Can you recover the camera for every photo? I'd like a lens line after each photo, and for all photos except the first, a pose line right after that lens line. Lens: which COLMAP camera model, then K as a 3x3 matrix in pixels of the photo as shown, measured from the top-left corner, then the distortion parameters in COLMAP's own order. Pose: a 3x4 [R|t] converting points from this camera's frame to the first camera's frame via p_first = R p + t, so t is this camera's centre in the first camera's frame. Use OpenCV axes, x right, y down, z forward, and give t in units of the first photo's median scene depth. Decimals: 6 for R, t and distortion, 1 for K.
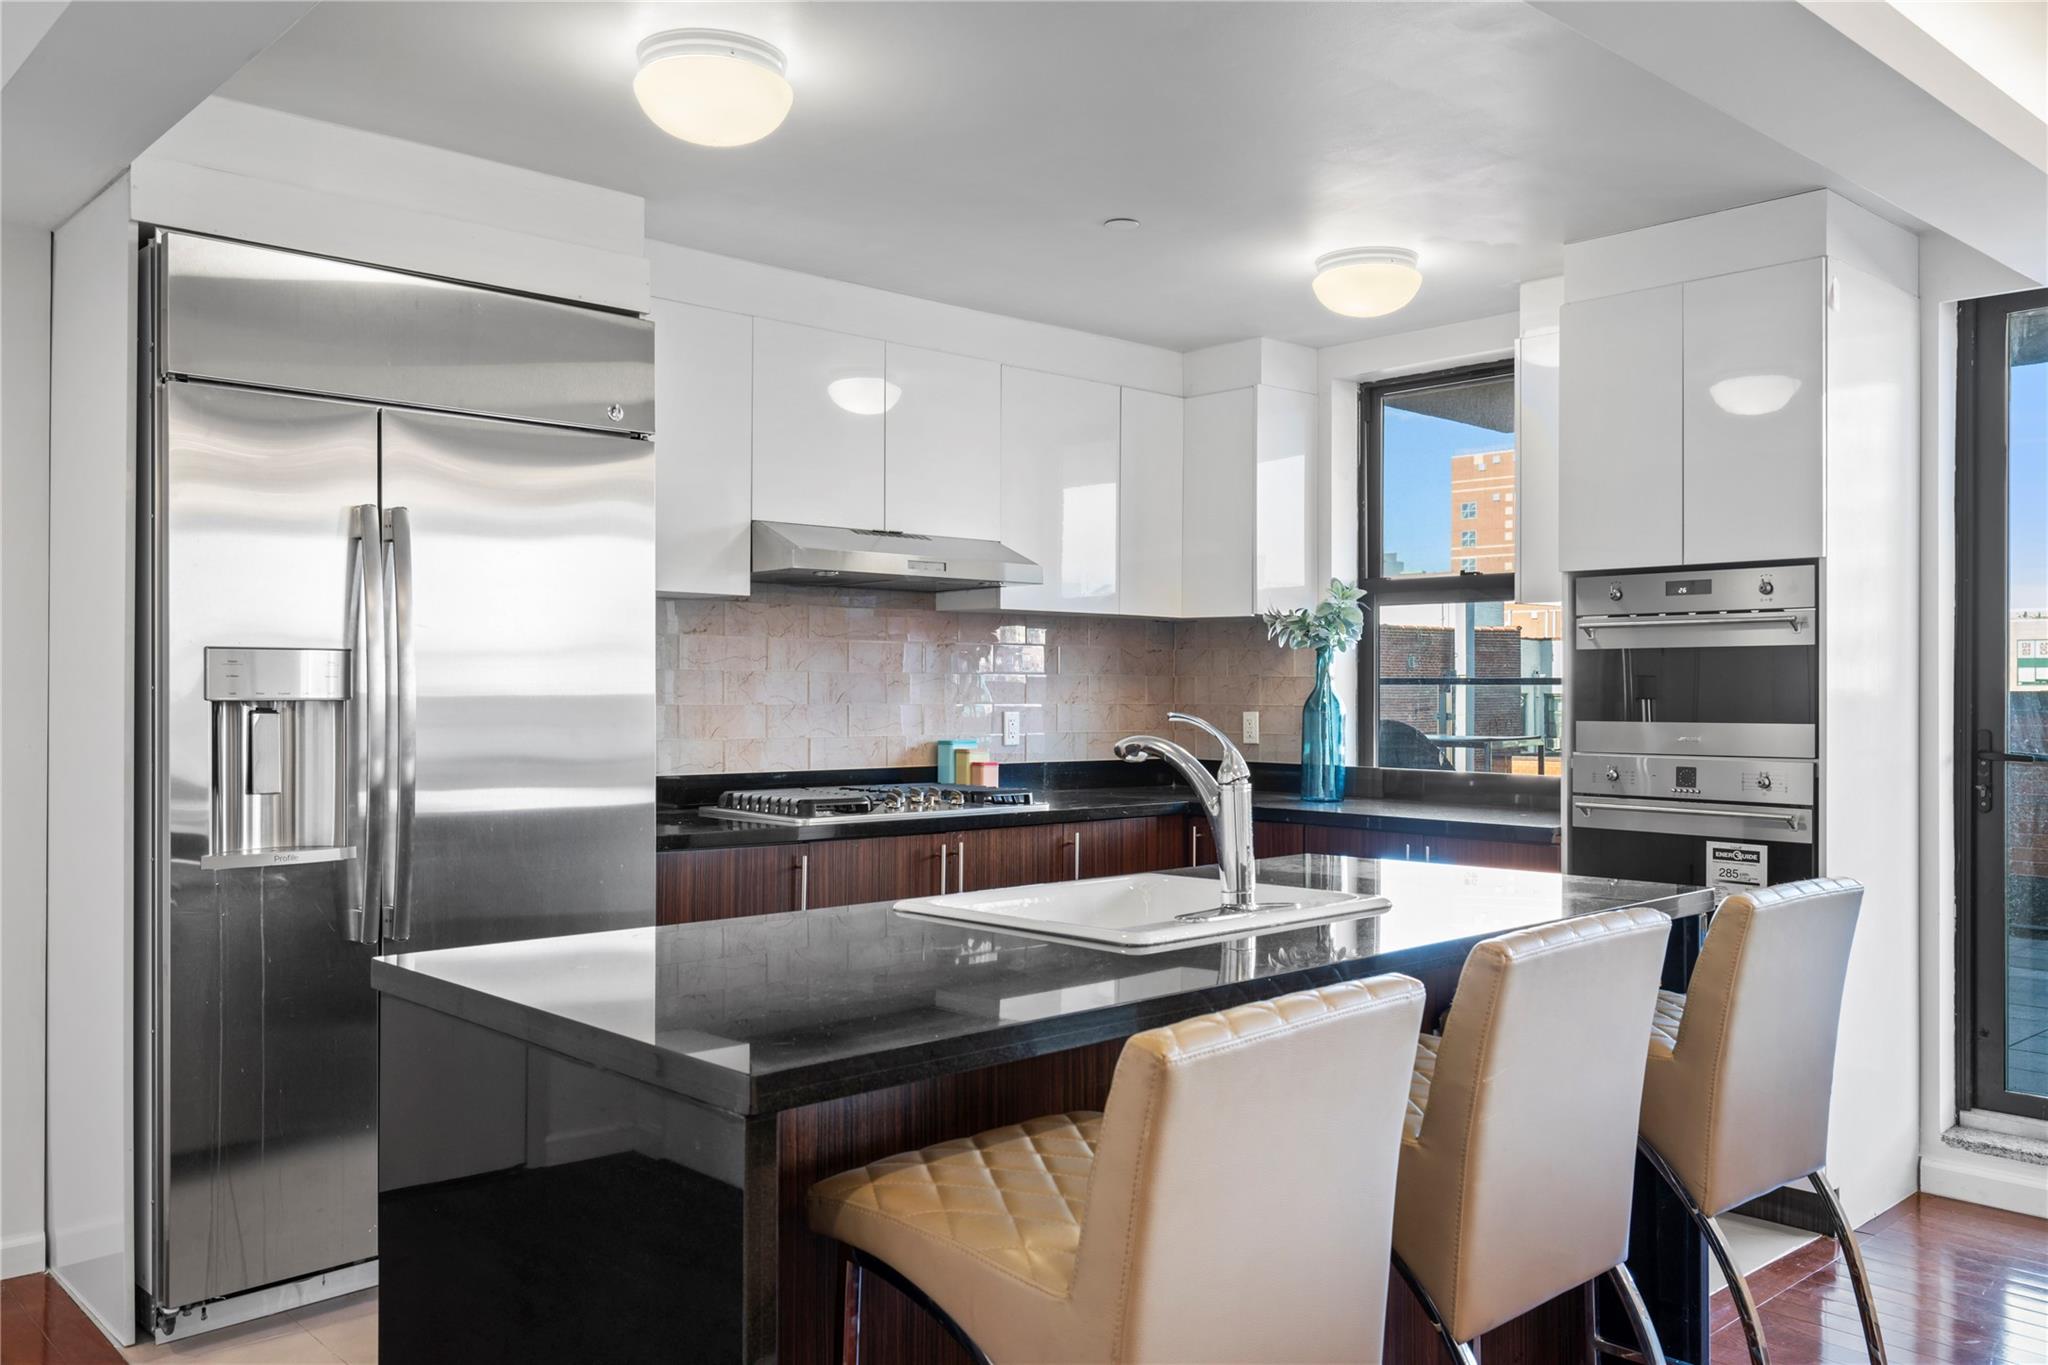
lens RADIAL K [[1601.9, 0, 1021.9], [0, 1601.9, 690.3], [0, 0, 1]] dist [0.021710, -0.015996]
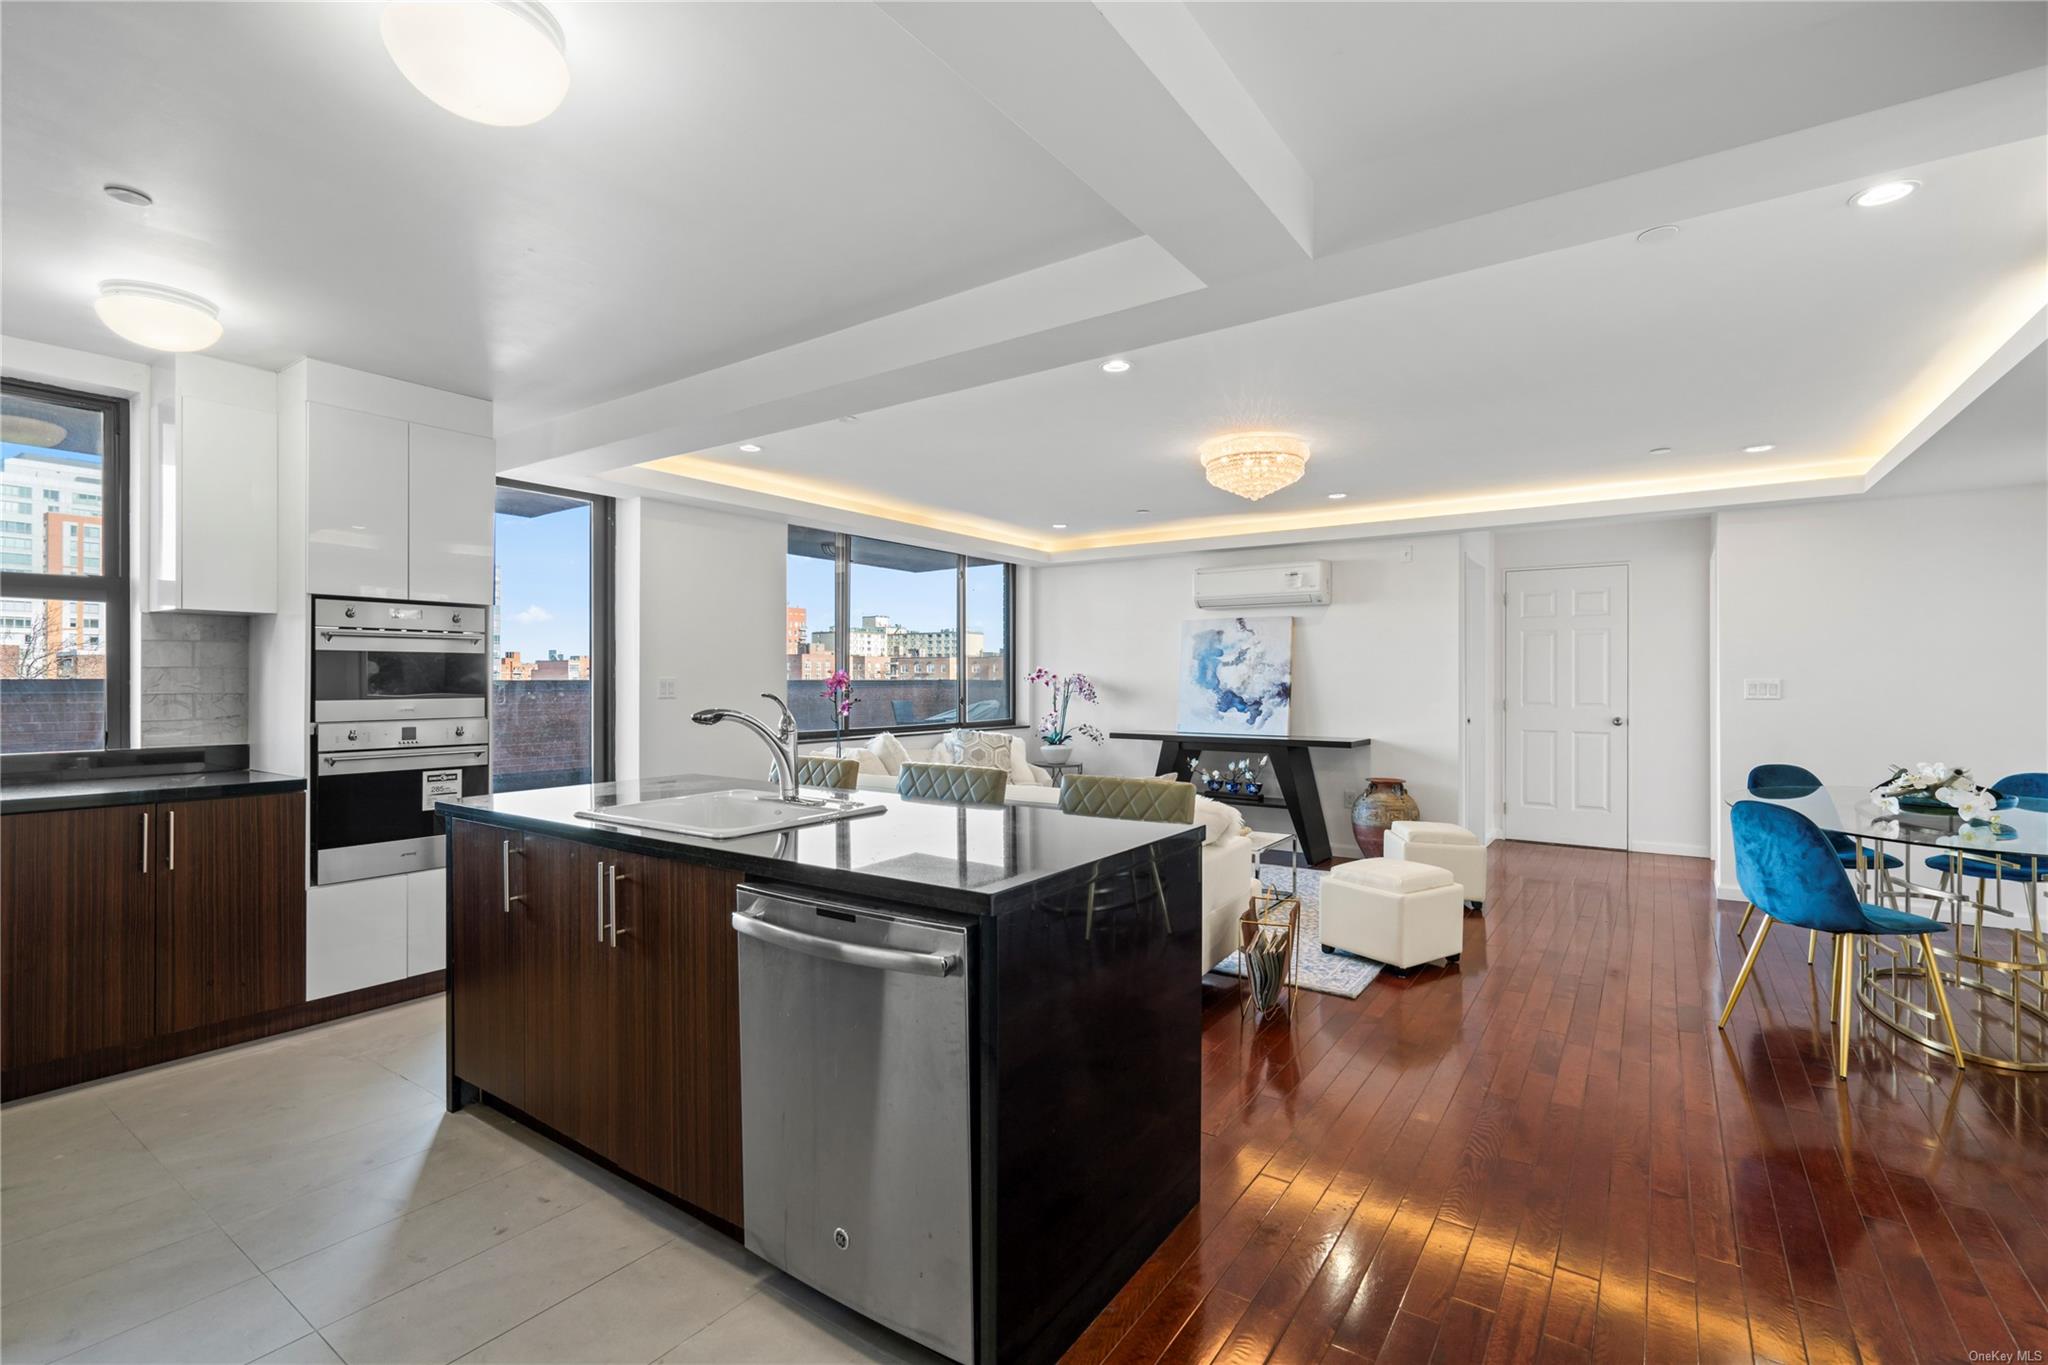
lens RADIAL K [[923.3, 0, 1014.5], [0, 923.3, 681.4], [0, 0, 1]] dist [-0.008749, 0.003457]
pose [[-0.204713, -0.004848, 0.978810, -0.566817], [-0.000372, 0.999988, 0.004875, -0.002155], [-0.978822, 0.000633, -0.204712, 0.567994]]
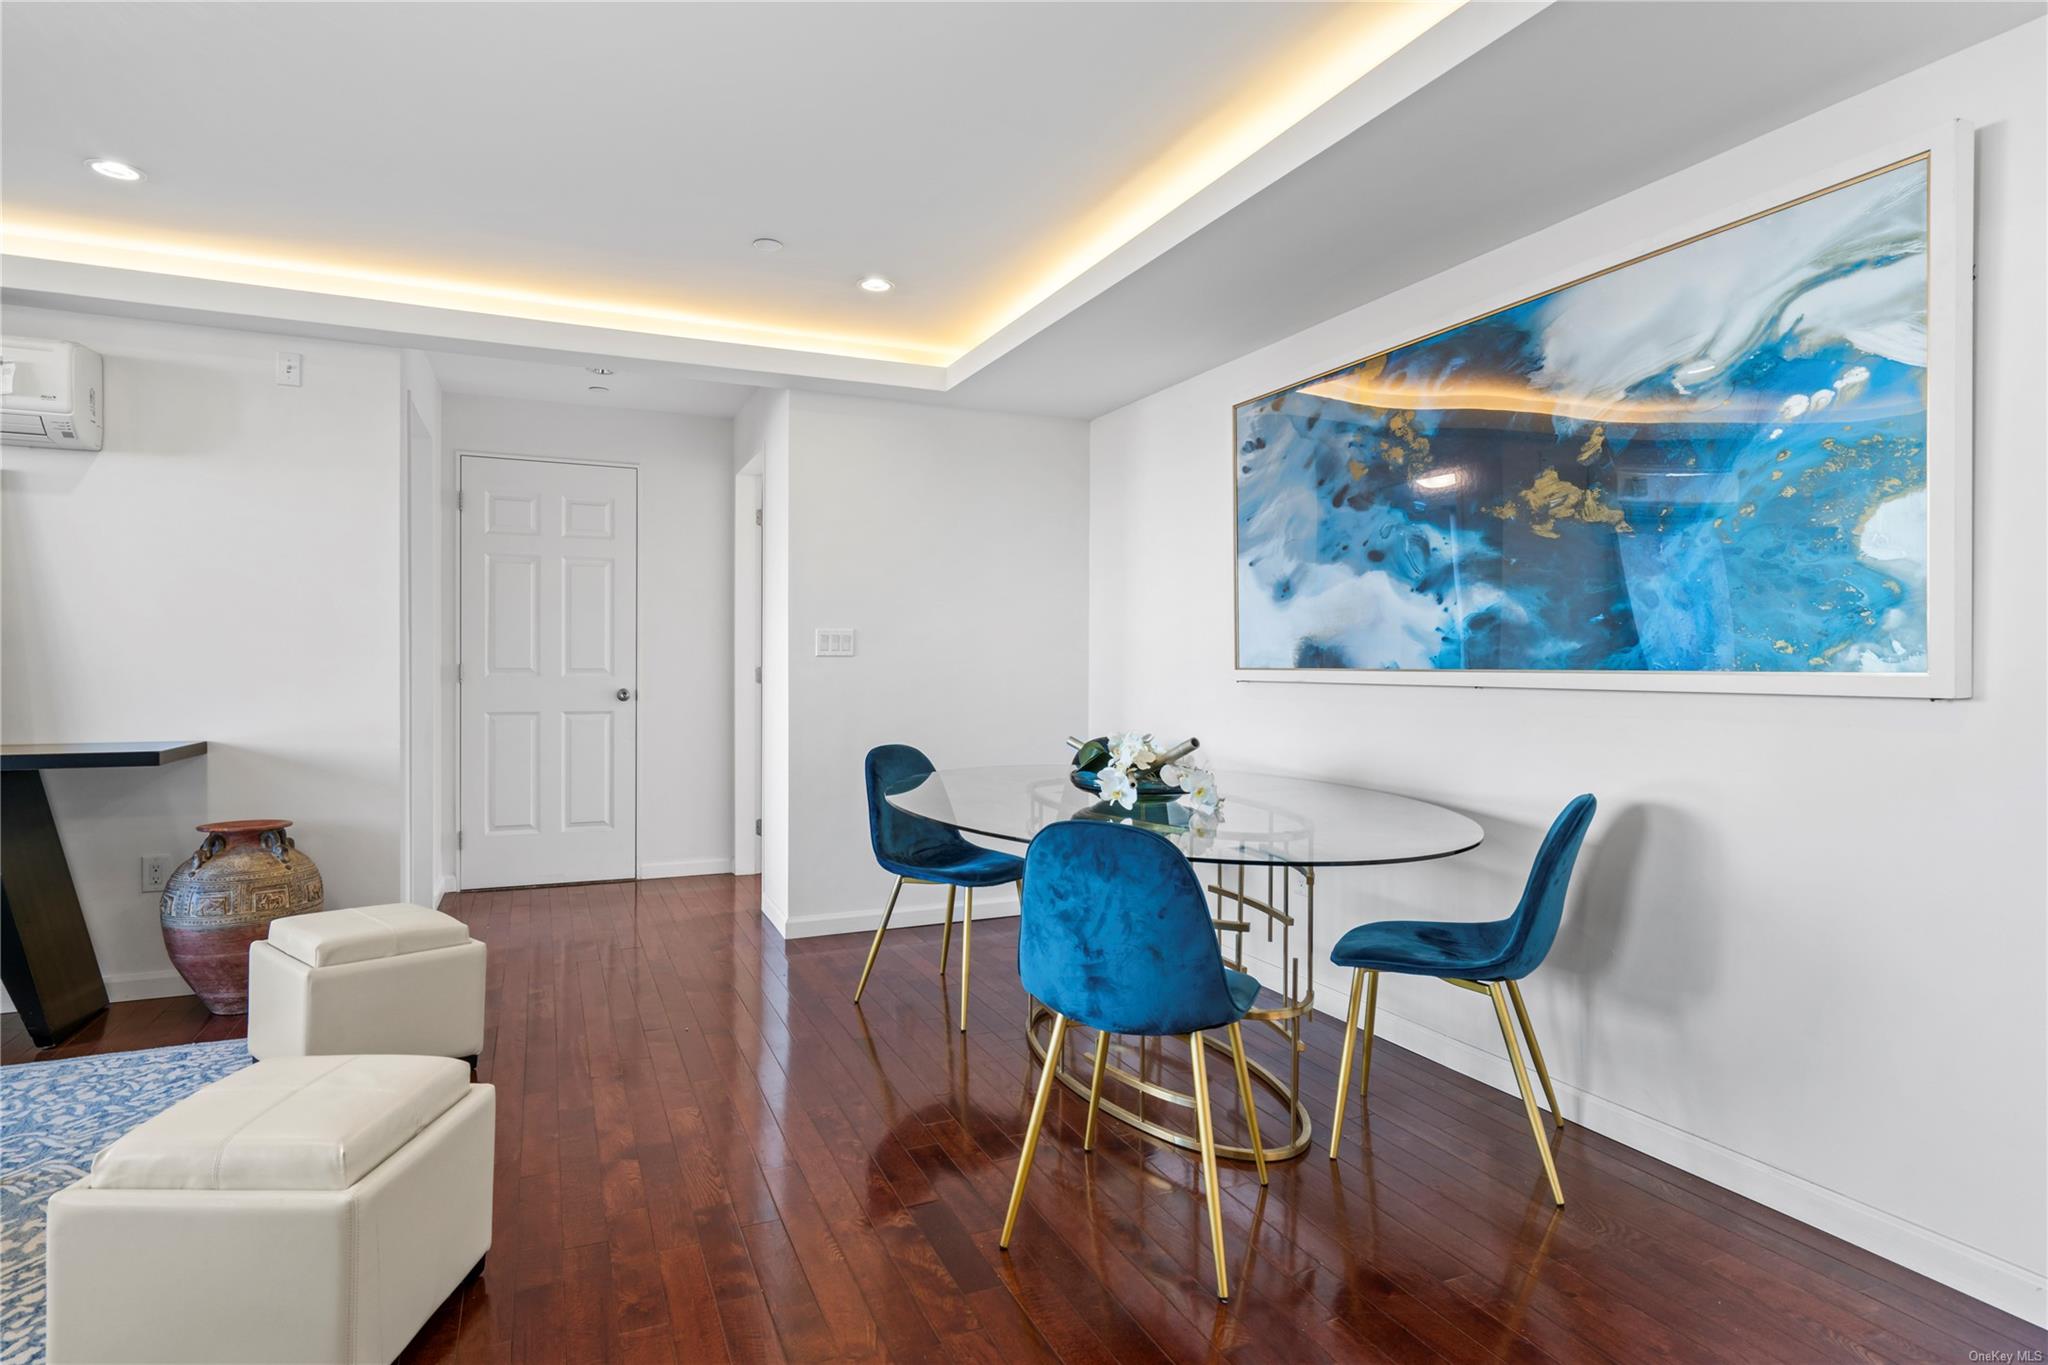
lens RADIAL K [[1081.8, 0, 1028.7], [0, 1081.8, 677.1], [0, 0, 1]] dist [-0.006755, 0.003815]
pose [[-0.945239, -0.013908, 0.326084, -0.077554], [-0.009185, 0.999829, 0.016020, 0.030032], [-0.326251, 0.012148, -0.945205, 0.267422]]
